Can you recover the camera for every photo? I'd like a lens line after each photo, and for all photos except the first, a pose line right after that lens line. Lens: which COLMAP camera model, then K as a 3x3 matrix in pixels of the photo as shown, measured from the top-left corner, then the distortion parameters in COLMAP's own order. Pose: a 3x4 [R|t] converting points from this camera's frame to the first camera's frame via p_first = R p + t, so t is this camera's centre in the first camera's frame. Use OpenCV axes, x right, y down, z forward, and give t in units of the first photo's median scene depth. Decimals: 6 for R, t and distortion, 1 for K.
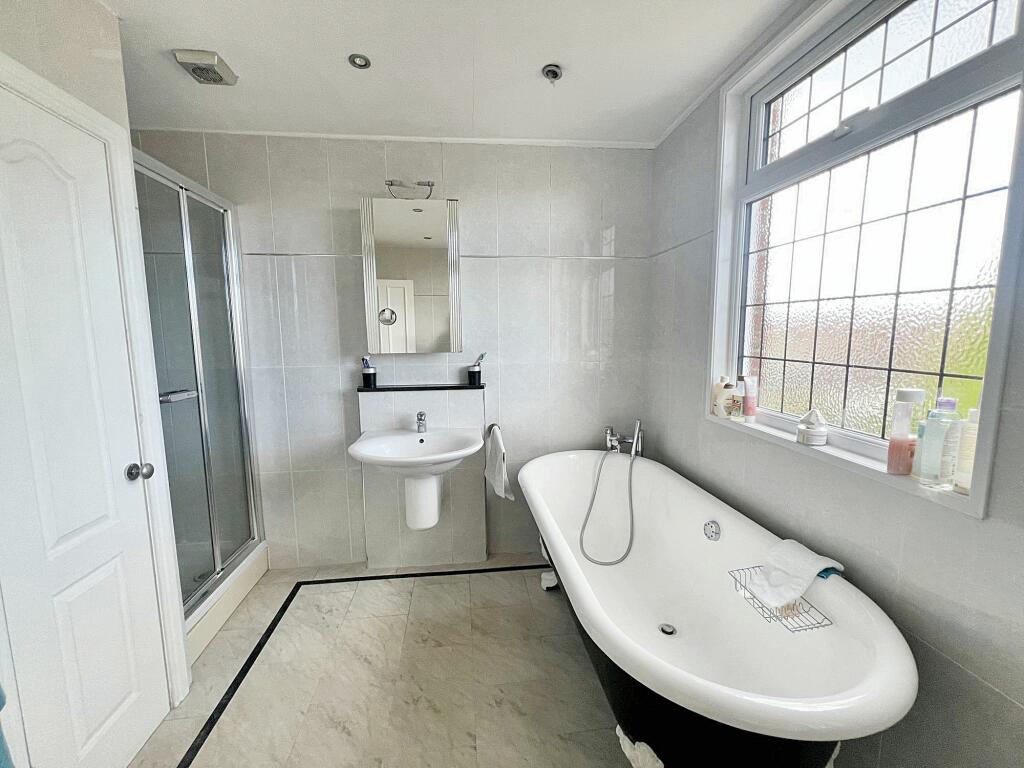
lens RADIAL K [[410.1, 0, 512.3], [0, 410.1, 382.0], [0, 0, 1]] dist [-0.001217, -0.000003]
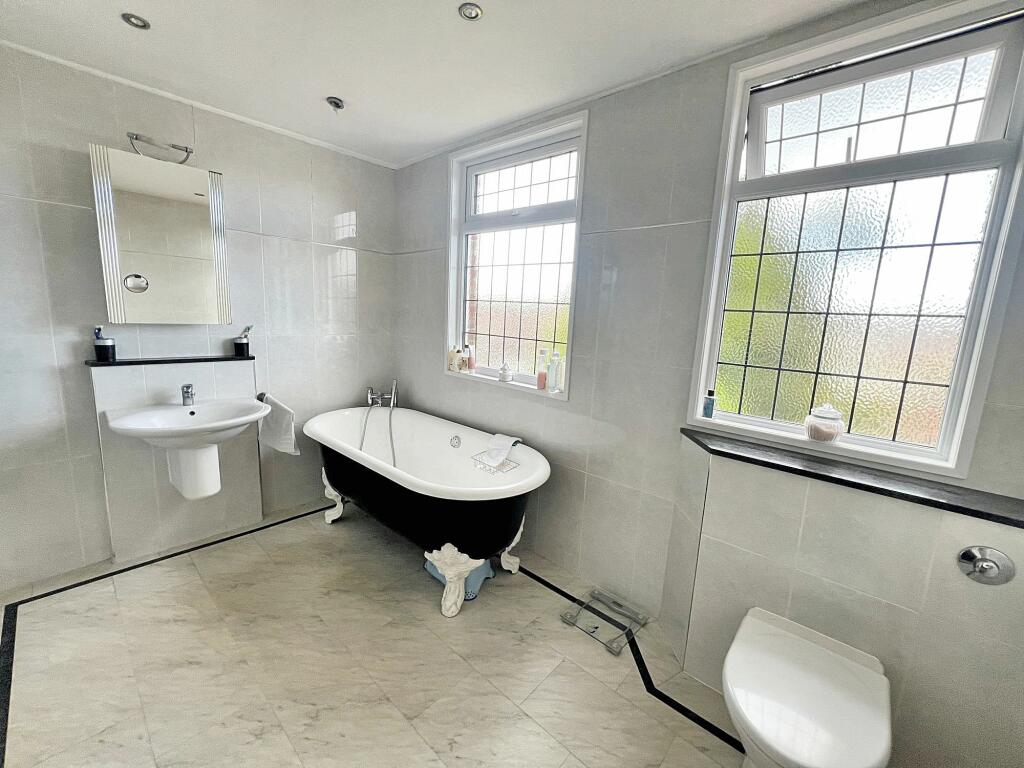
lens RADIAL K [[410.1, 0, 512.3], [0, 410.1, 382.0], [0, 0, 1]] dist [-0.001217, -0.000003]
pose [[0.753685, -0.063394, 0.654172, -0.345158], [0.024542, 0.997358, 0.068376, 0.023998], [-0.656778, -0.035479, 0.753249, -0.310517]]
